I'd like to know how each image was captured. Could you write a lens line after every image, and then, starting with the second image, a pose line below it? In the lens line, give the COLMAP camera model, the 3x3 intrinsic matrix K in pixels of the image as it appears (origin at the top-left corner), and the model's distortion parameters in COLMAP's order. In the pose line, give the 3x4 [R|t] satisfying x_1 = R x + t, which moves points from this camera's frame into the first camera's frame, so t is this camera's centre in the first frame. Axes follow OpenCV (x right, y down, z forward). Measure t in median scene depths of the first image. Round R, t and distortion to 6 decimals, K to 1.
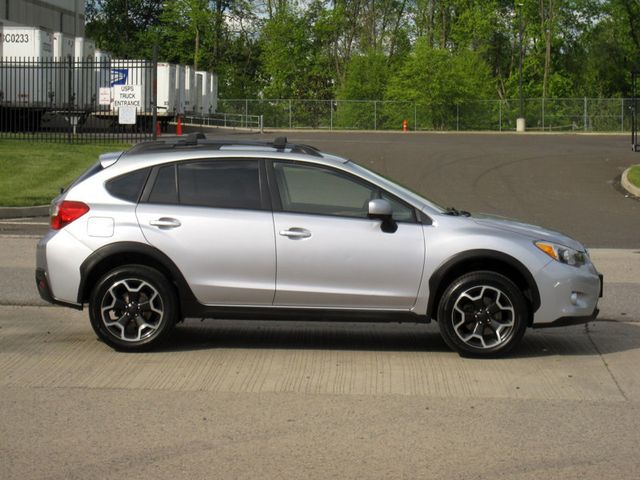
lens RADIAL K [[1822.4, 0, 320.0], [0, 1822.4, 240.0], [0, 0, 1]] dist [-0.040145, -0.654814]
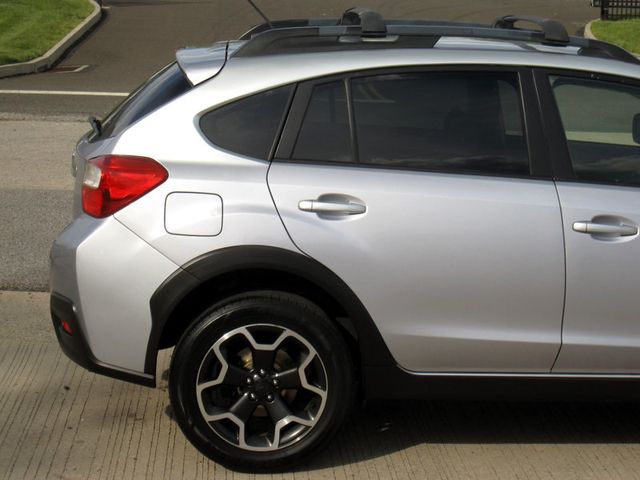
lens RADIAL K [[1532.9, 0, 320.0], [0, 1532.9, 240.0], [0, 0, 1]] dist [-0.066312, -0.533622]
pose [[0.997319, -0.005943, 0.072933, -0.116687], [-0.001740, 0.994489, 0.104831, -0.041994], [-0.073154, -0.104676, 0.991812, 0.604224]]
